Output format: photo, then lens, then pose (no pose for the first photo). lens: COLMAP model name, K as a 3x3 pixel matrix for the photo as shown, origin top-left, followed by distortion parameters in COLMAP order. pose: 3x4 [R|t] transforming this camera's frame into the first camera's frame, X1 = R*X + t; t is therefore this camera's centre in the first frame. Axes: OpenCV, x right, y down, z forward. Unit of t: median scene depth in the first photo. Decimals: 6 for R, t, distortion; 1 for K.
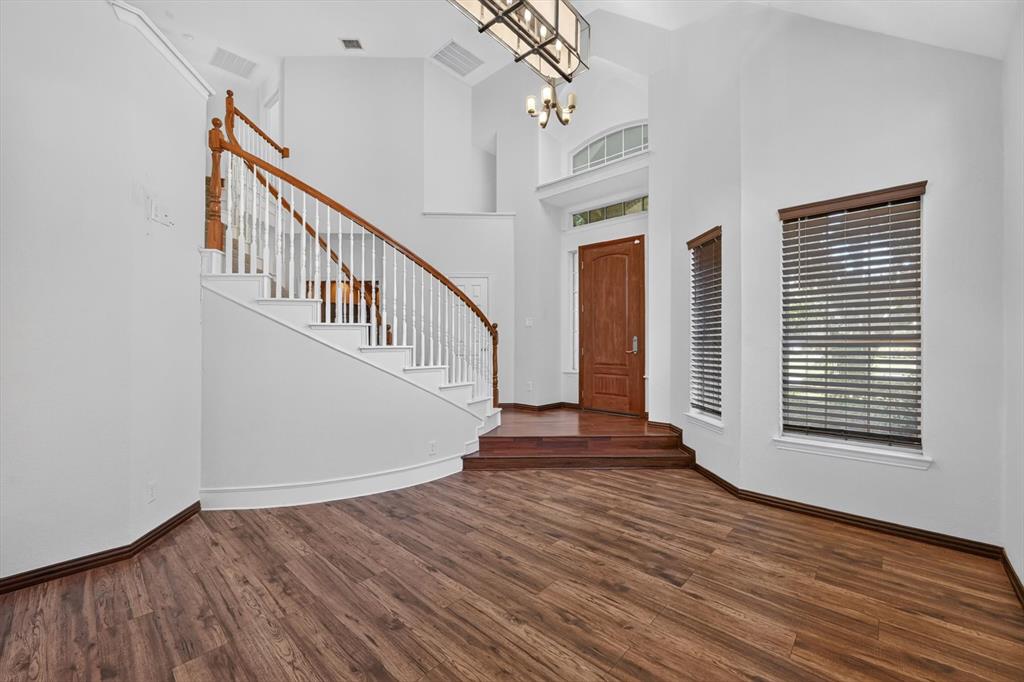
lens RADIAL K [[402.8, 0, 511.2], [0, 402.8, 344.0], [0, 0, 1]] dist [0.001991, -0.000002]
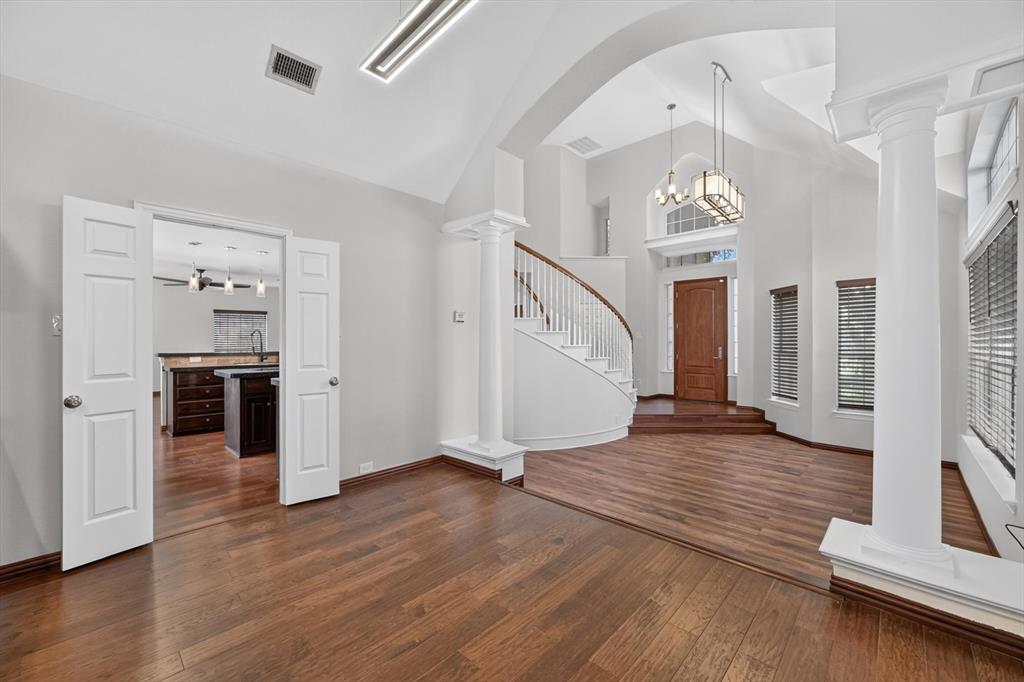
lens RADIAL K [[402.8, 0, 514.7], [0, 402.8, 339.9], [0, 0, 1]] dist [0.001991, -0.000002]
pose [[0.999942, 0.000336, -0.010742, -0.539140], [-0.000365, 0.999996, -0.002681, -0.053976], [0.010741, 0.002685, 0.999939, -0.579099]]
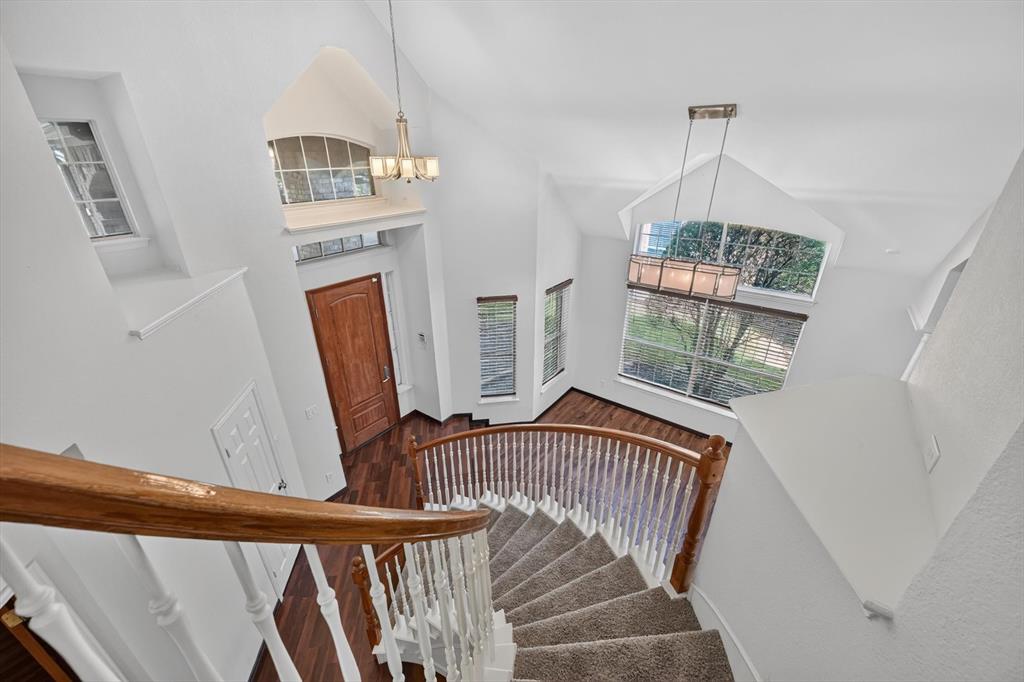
lens RADIAL K [[402.8, 0, 512.6], [0, 402.8, 340.3], [0, 0, 1]] dist [0.001991, -0.000002]
pose [[-0.097498, -0.427055, 0.898954, -0.878070], [-0.000516, 0.903279, 0.429054, -0.719004], [-0.995236, 0.041368, -0.088288, 1.009676]]
